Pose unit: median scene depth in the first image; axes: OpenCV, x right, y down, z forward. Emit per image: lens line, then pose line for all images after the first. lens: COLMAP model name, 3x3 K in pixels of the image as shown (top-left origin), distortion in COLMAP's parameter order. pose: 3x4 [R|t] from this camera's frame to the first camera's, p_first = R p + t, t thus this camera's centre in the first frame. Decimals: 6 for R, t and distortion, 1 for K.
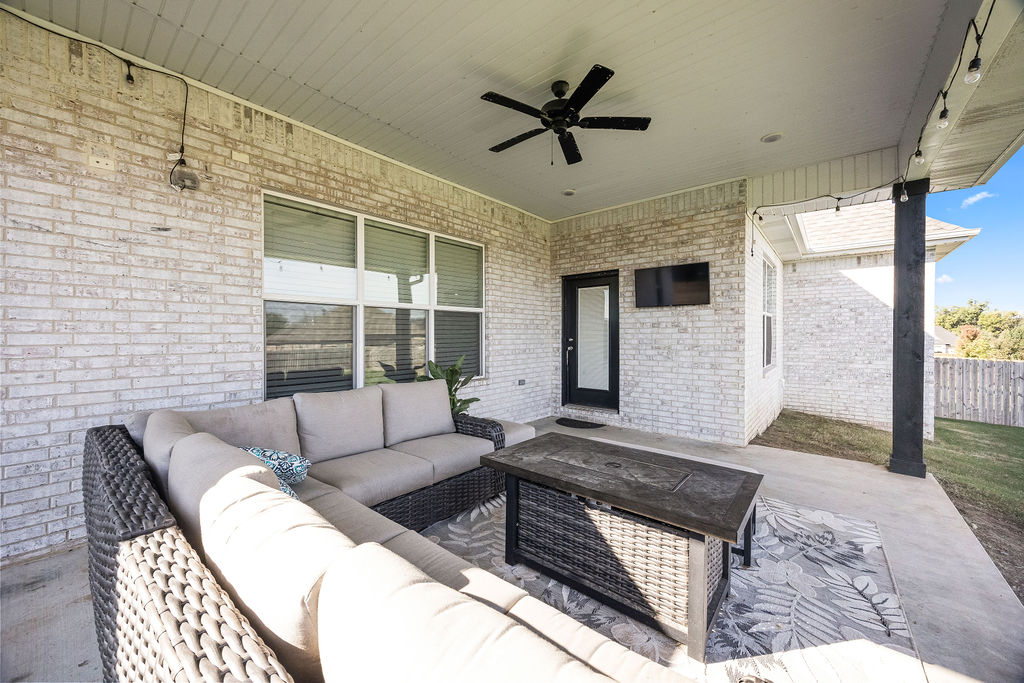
lens RADIAL K [[386.2, 0, 507.6], [0, 386.2, 336.9], [0, 0, 1]] dist [-0.006437, 0.001074]
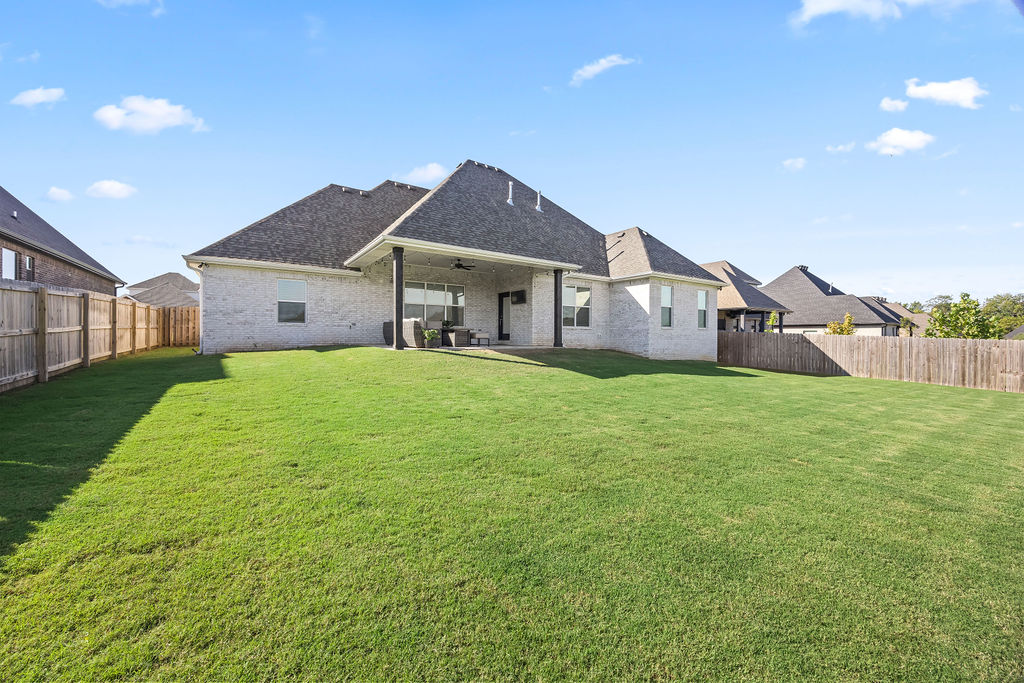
lens RADIAL K [[386.2, 0, 512.4], [0, 386.2, 339.6], [0, 0, 1]] dist [-0.006437, 0.001074]
pose [[0.960248, 0.007325, -0.279054, 1.619196], [-0.007060, 0.999973, 0.001954, 0.265842], [0.279060, 0.000094, 0.960274, -2.613425]]
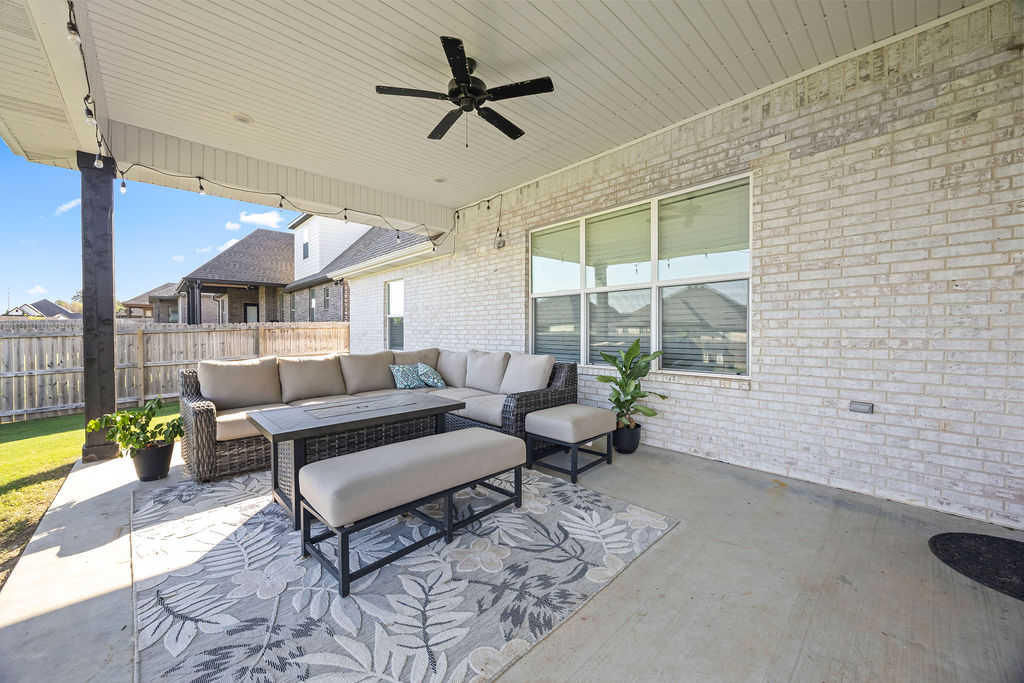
lens RADIAL K [[386.2, 0, 508.7], [0, 386.2, 339.9], [0, 0, 1]] dist [-0.006437, 0.001074]
pose [[-0.119519, 0.023214, -0.992561, 0.828993], [-0.004824, 0.999701, 0.023962, 0.034742], [0.992820, 0.007652, -0.119371, 0.899787]]
